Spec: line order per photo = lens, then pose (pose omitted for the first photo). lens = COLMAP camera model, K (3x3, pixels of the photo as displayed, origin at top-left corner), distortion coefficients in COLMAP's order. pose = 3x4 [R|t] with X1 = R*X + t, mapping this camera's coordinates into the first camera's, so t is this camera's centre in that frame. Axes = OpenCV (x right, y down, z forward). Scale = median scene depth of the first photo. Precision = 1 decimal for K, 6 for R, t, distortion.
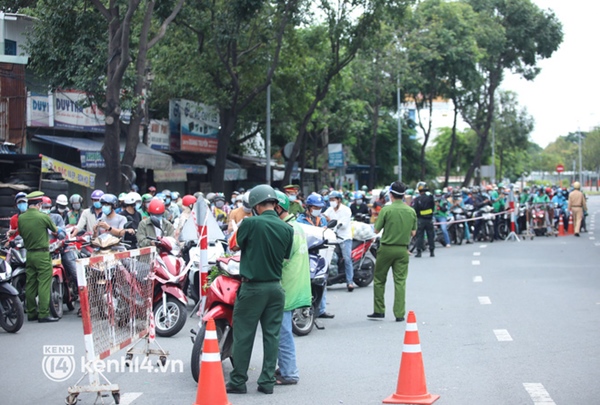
lens RADIAL K [[1212.6, 0, 300.3], [0, 1212.6, 203.0], [0, 0, 1]] dist [-0.351711, 0.000000]
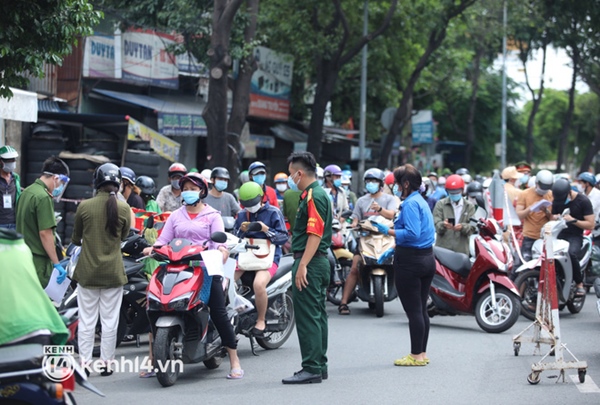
lens RADIAL K [[1802.9, 0, 299.1], [0, 1802.9, 203.0], [0, 0, 1]] dist [-0.063325, 0.000000]
pose [[0.999710, 0.024051, 0.001405, -0.096225], [-0.024057, 0.999702, 0.004023, 0.005751], [-0.001308, -0.004056, 0.999991, -0.113426]]
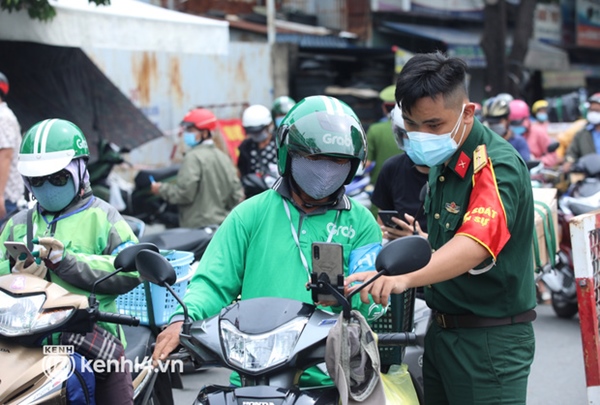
lens RADIAL K [[1496.1, 0, 300.2], [0, 1496.1, 202.7], [0, 0, 1]] dist [-0.150089, 0.000000]
pose [[0.965323, 0.008672, -0.260915, -0.034306], [0.005757, 0.998498, 0.054485, 0.002359], [0.260996, -0.054098, 0.963823, 0.106418]]
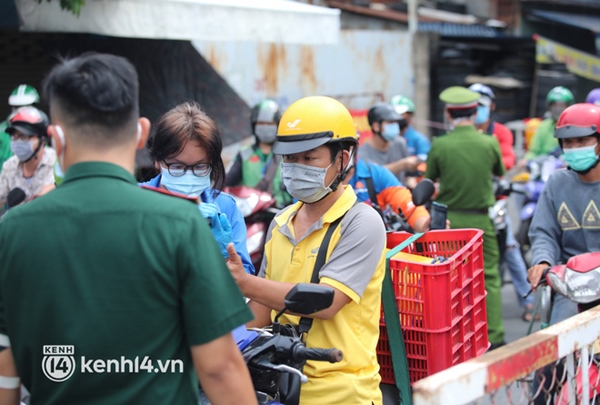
lens RADIAL K [[1365.2, 0, 300.0], [0, 1365.2, 201.3], [0, 0, 1]] dist [-0.258753, 0.000000]
pose [[0.918564, 0.020857, -0.394721, -0.027297], [0.007821, 0.997452, 0.070907, -0.001298], [0.395195, -0.068220, 0.916061, 0.187877]]
